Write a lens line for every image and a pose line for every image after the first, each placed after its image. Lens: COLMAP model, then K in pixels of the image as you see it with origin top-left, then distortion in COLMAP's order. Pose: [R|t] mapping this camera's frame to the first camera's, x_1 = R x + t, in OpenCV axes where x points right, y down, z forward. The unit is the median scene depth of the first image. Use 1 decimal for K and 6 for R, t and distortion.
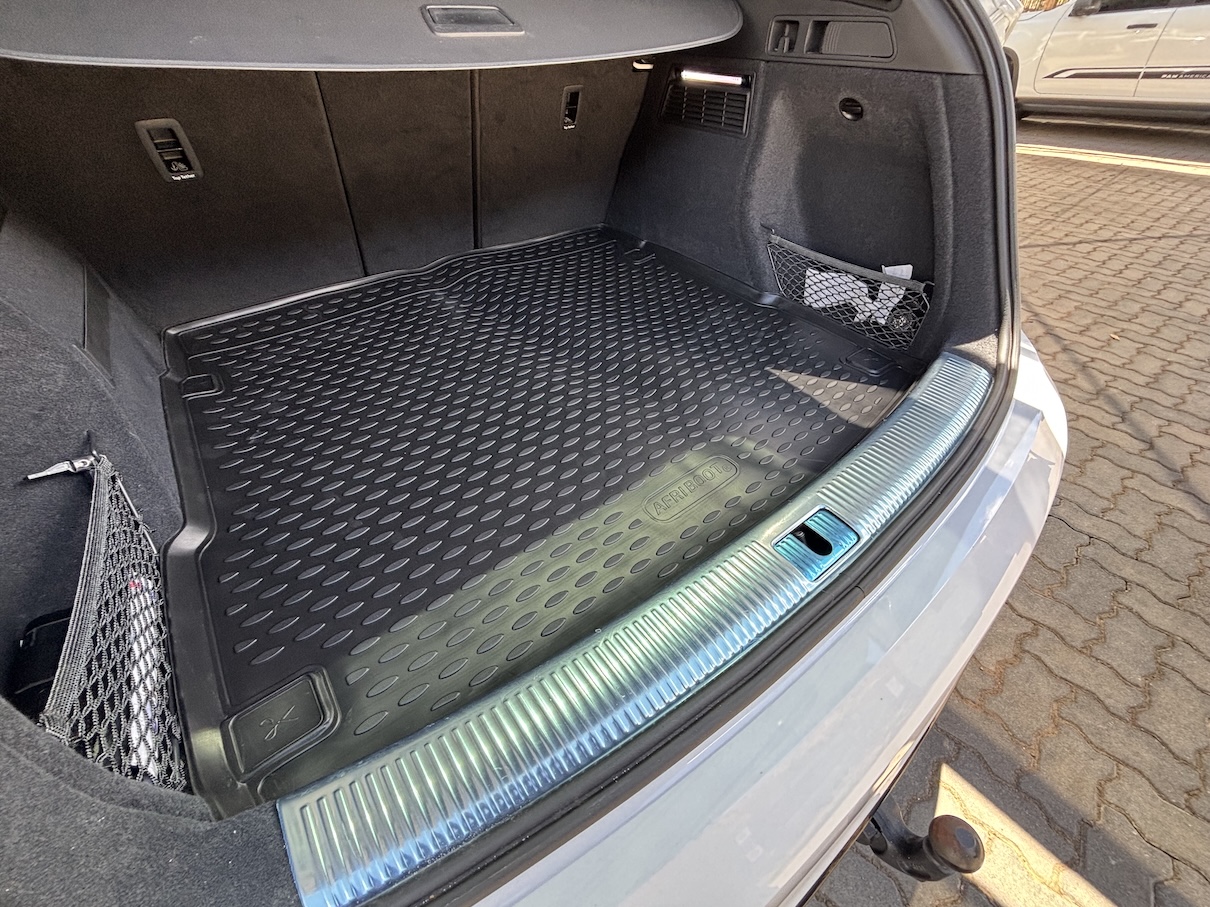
lens RADIAL K [[488.0, 0, 605.0], [0, 488.0, 453.5], [0, 0, 1]] dist [-0.001506, -0.000096]
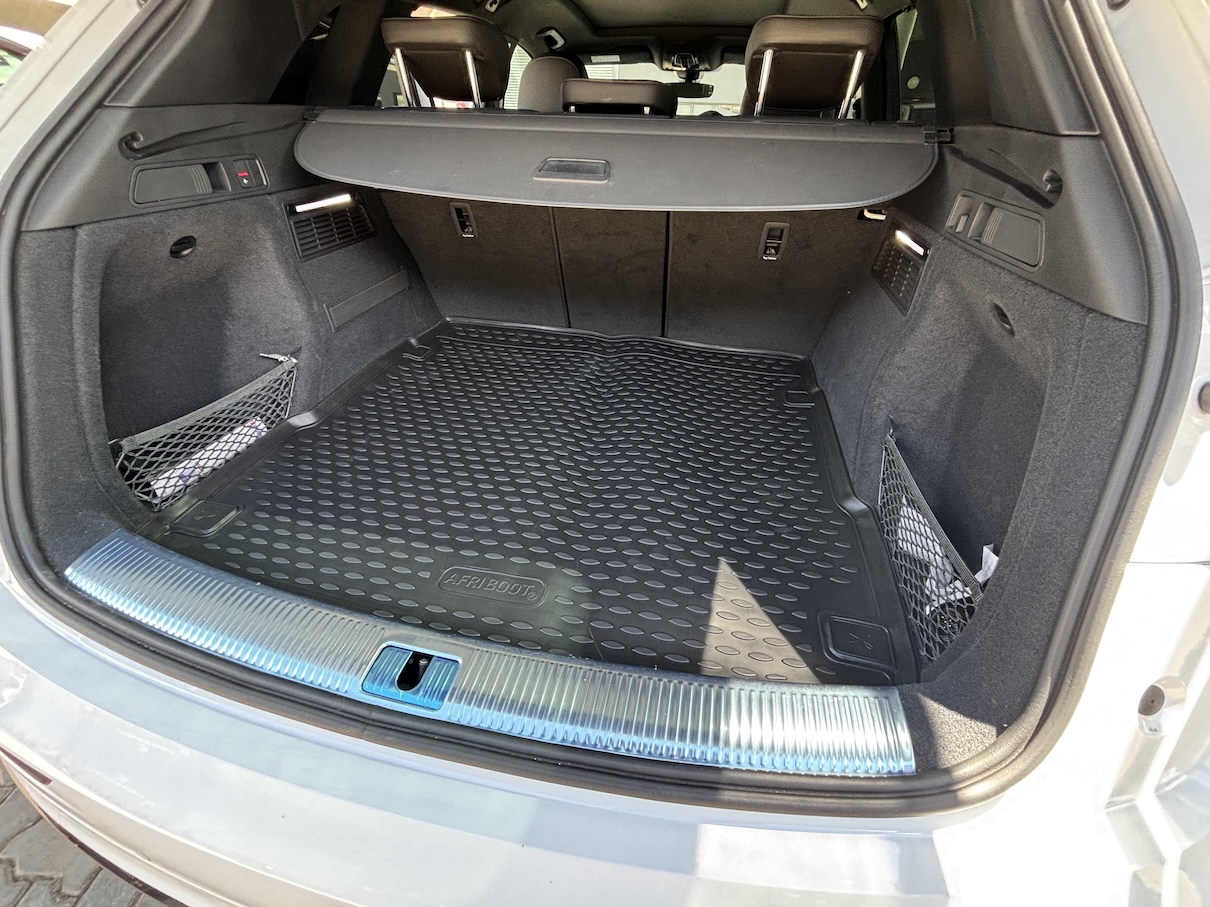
lens RADIAL K [[488.0, 0, 605.0], [0, 488.0, 453.5], [0, 0, 1]] dist [-0.001506, -0.000096]
pose [[0.631652, 0.453450, -0.628807, 0.585372], [-0.533616, 0.842686, 0.071654, -0.252422], [0.562379, 0.290281, 0.774252, 0.172956]]
